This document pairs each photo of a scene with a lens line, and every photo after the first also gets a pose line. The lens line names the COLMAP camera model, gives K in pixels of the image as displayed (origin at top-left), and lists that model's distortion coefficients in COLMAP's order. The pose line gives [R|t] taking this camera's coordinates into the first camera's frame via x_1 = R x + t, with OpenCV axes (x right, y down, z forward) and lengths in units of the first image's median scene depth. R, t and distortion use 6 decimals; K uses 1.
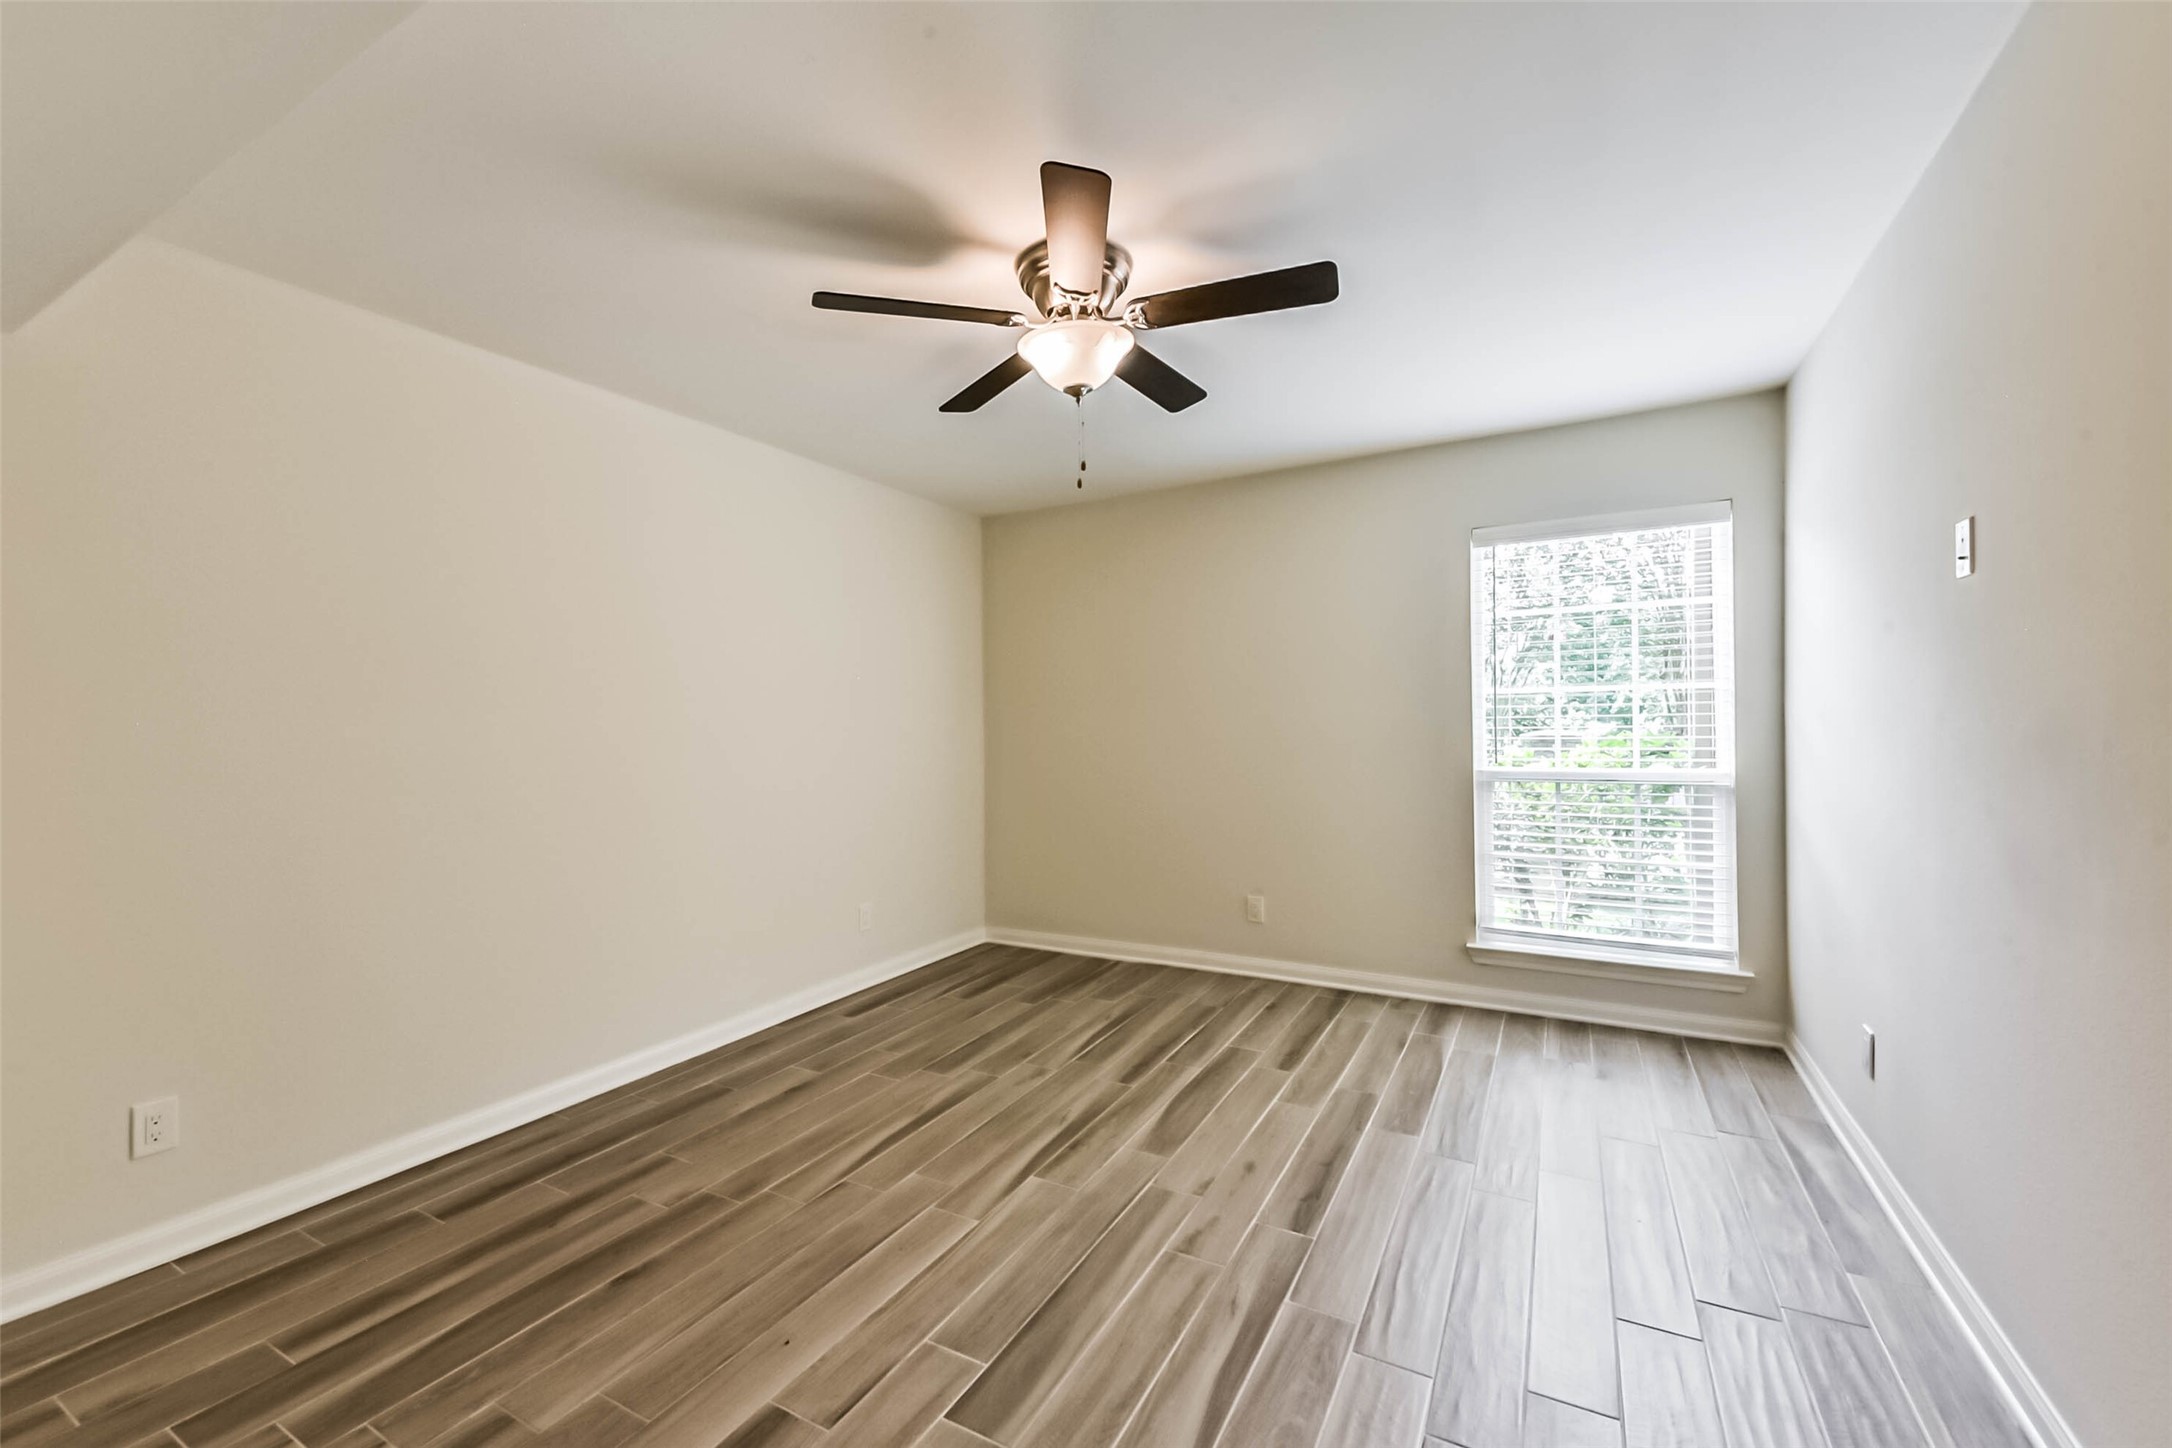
lens RADIAL K [[866.9, 0, 1082.5], [0, 866.9, 719.5], [0, 0, 1]] dist [0.027968, -0.015823]
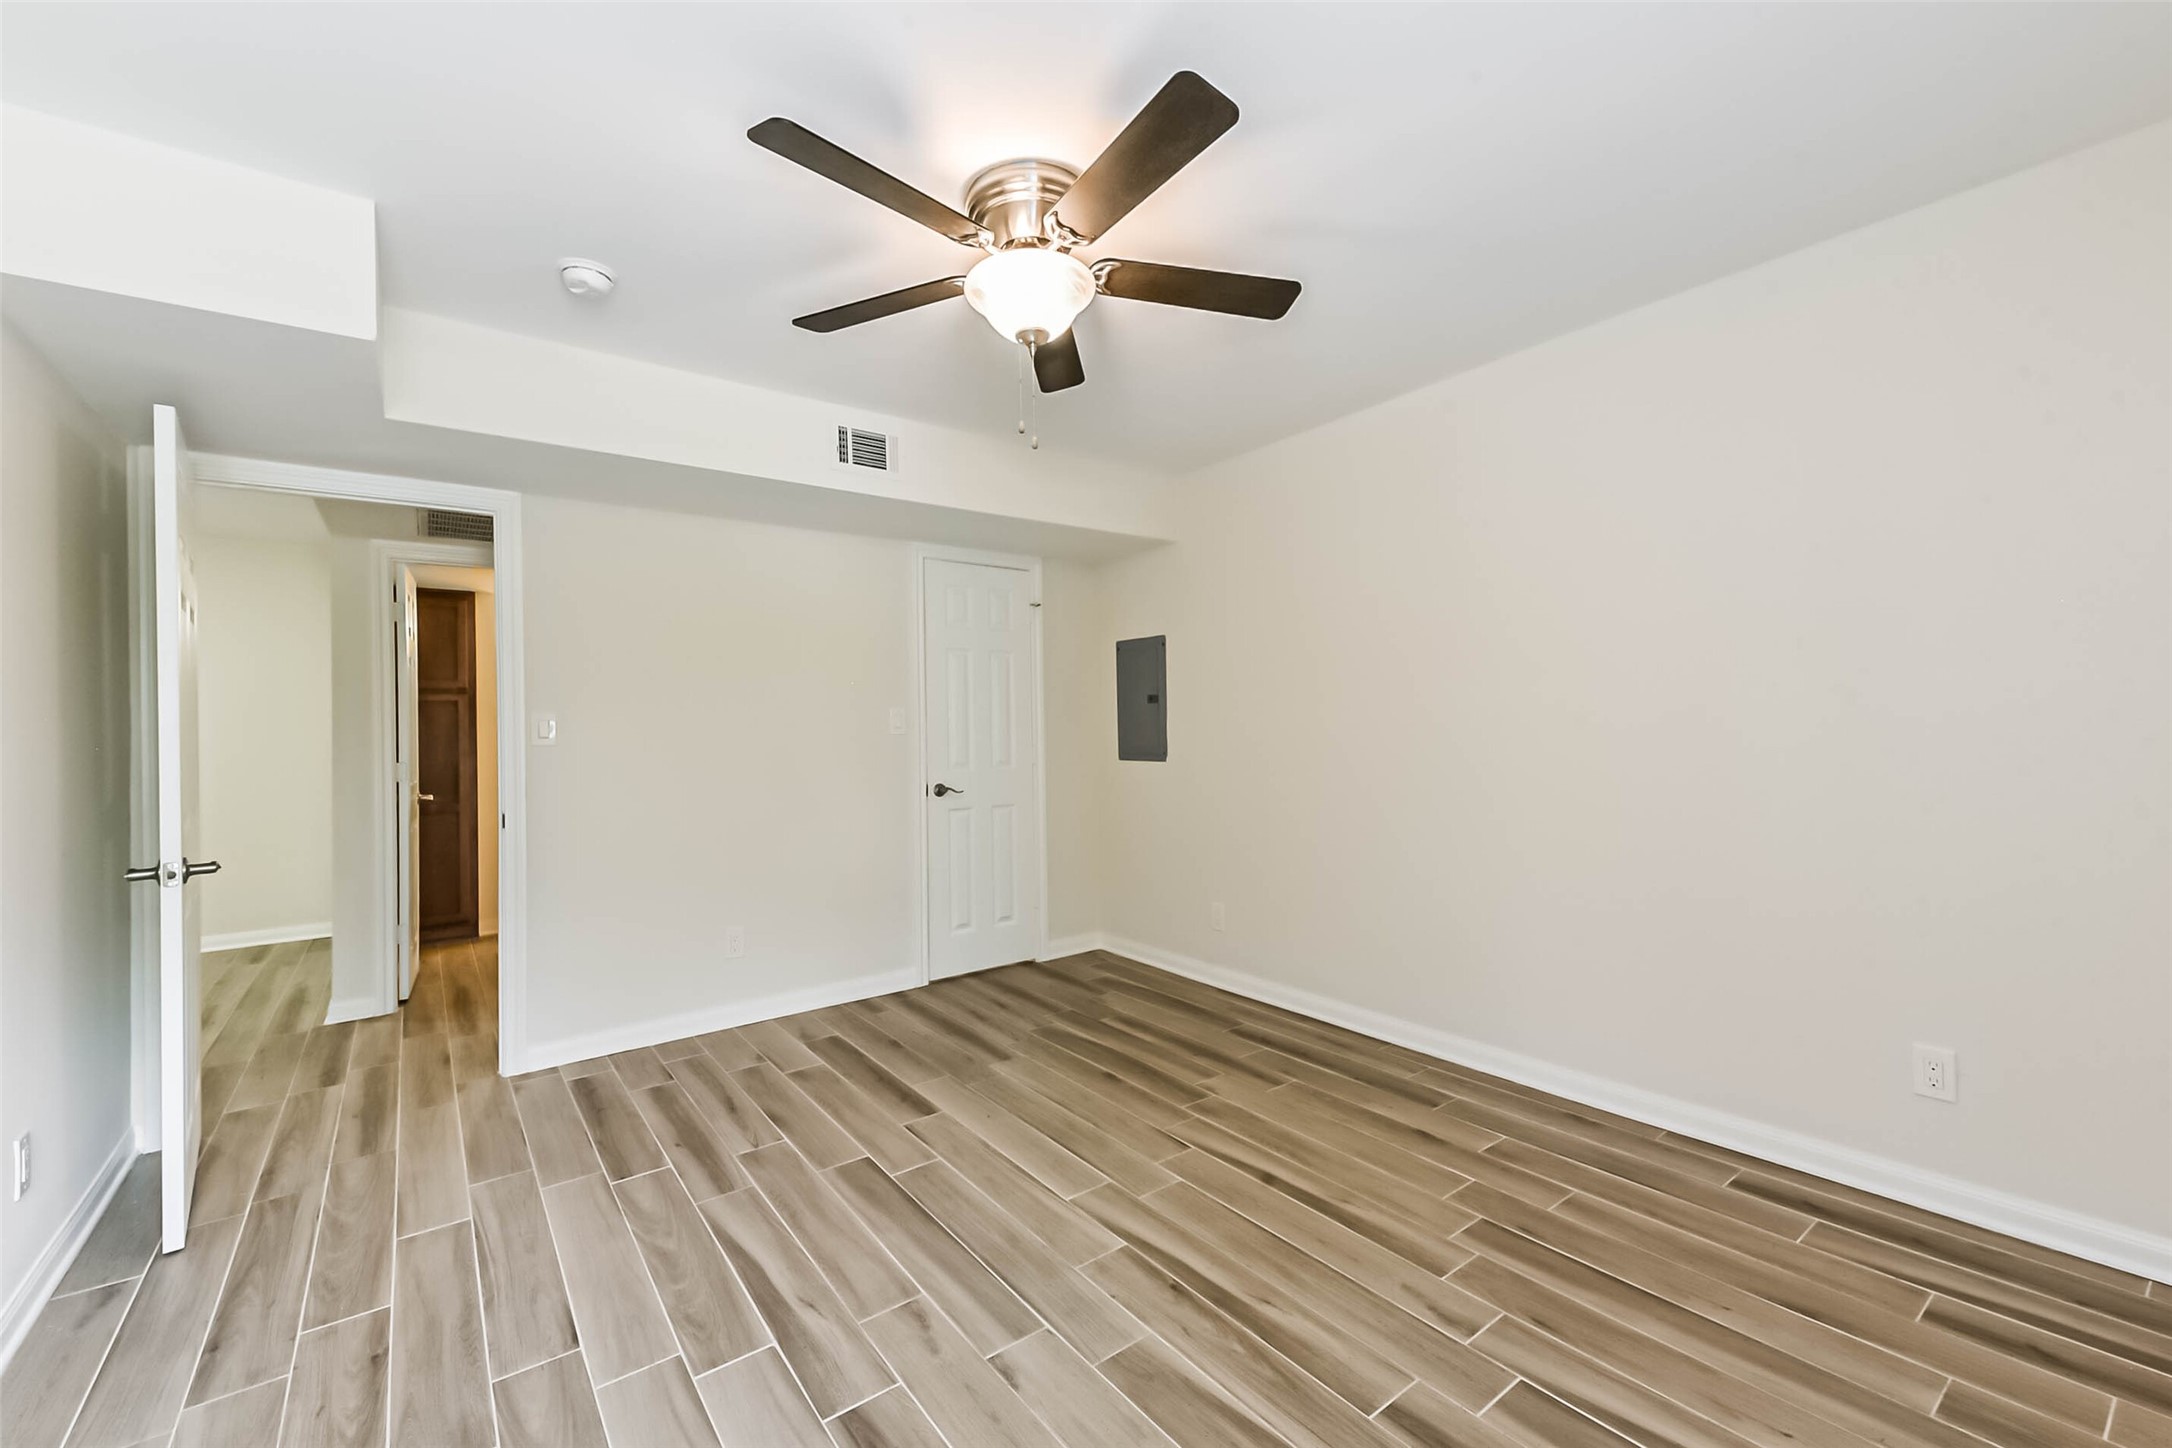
lens RADIAL K [[866.9, 0, 1082.5], [0, 866.9, 719.5], [0, 0, 1]] dist [0.027968, -0.015823]
pose [[-0.399233, 0.014688, -0.916732, 0.767917], [0.025879, 0.999654, 0.004746, 0.003975], [0.916484, -0.021830, -0.399475, 1.367486]]
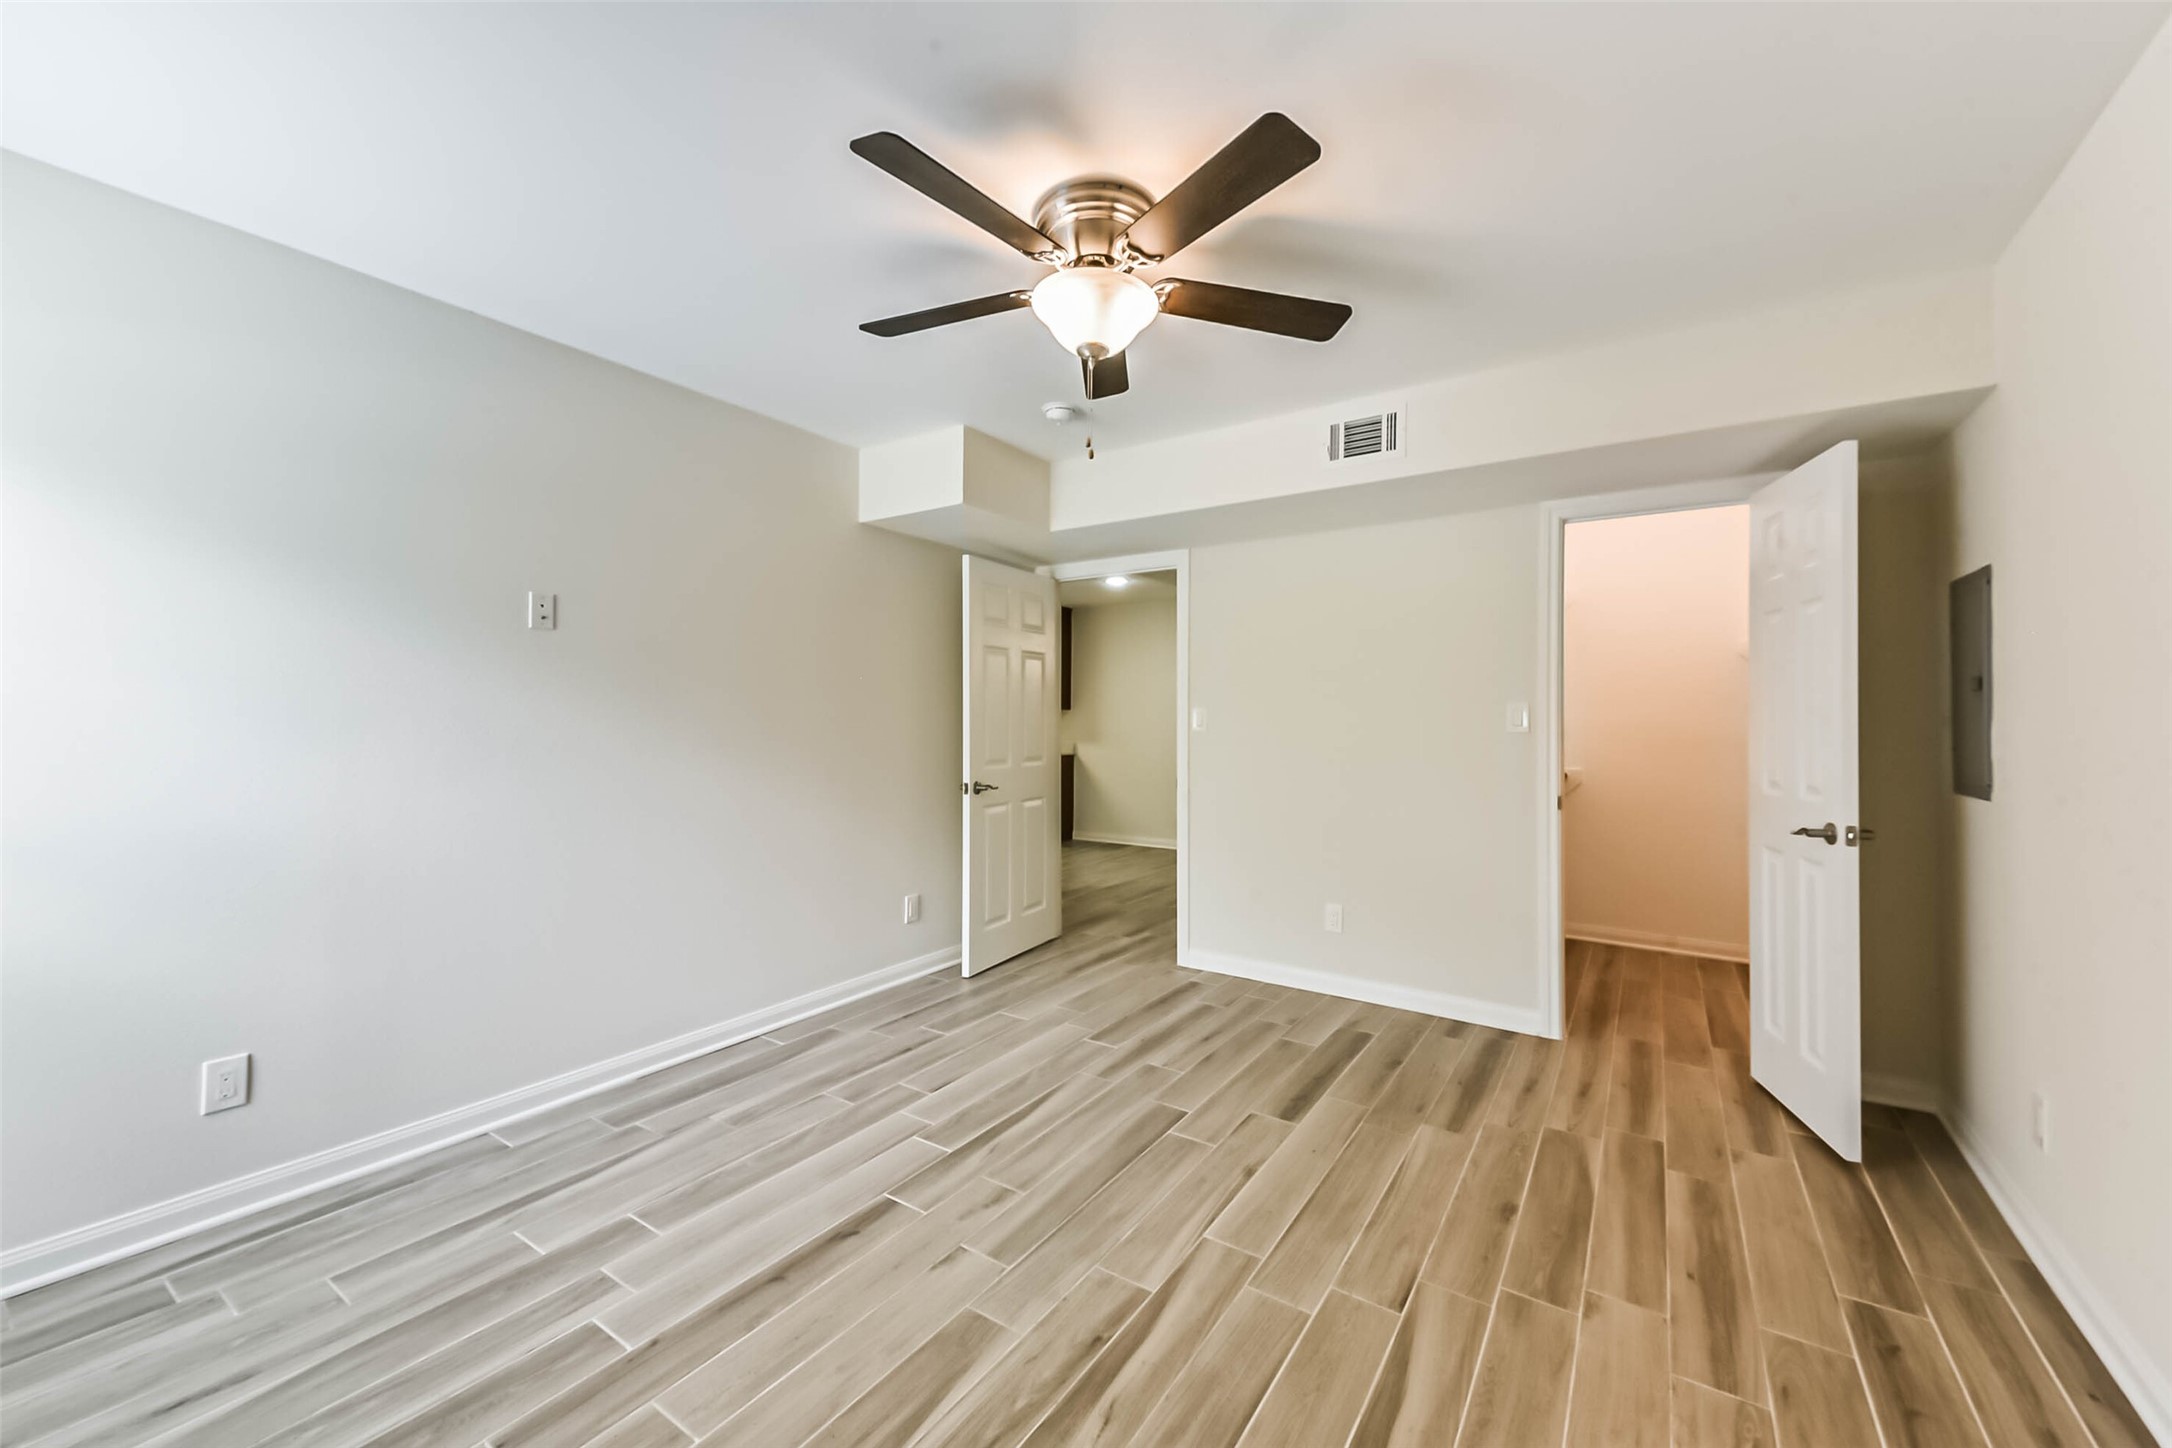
lens RADIAL K [[840.5, 0, 1090.5], [0, 840.5, 712.1], [0, 0, 1]] dist [0.024896, -0.014295]
pose [[-0.996955, 0.006749, 0.077680, -0.066985], [0.005822, 0.999909, -0.012146, 0.011023], [-0.077755, -0.011656, -0.996904, 1.843176]]
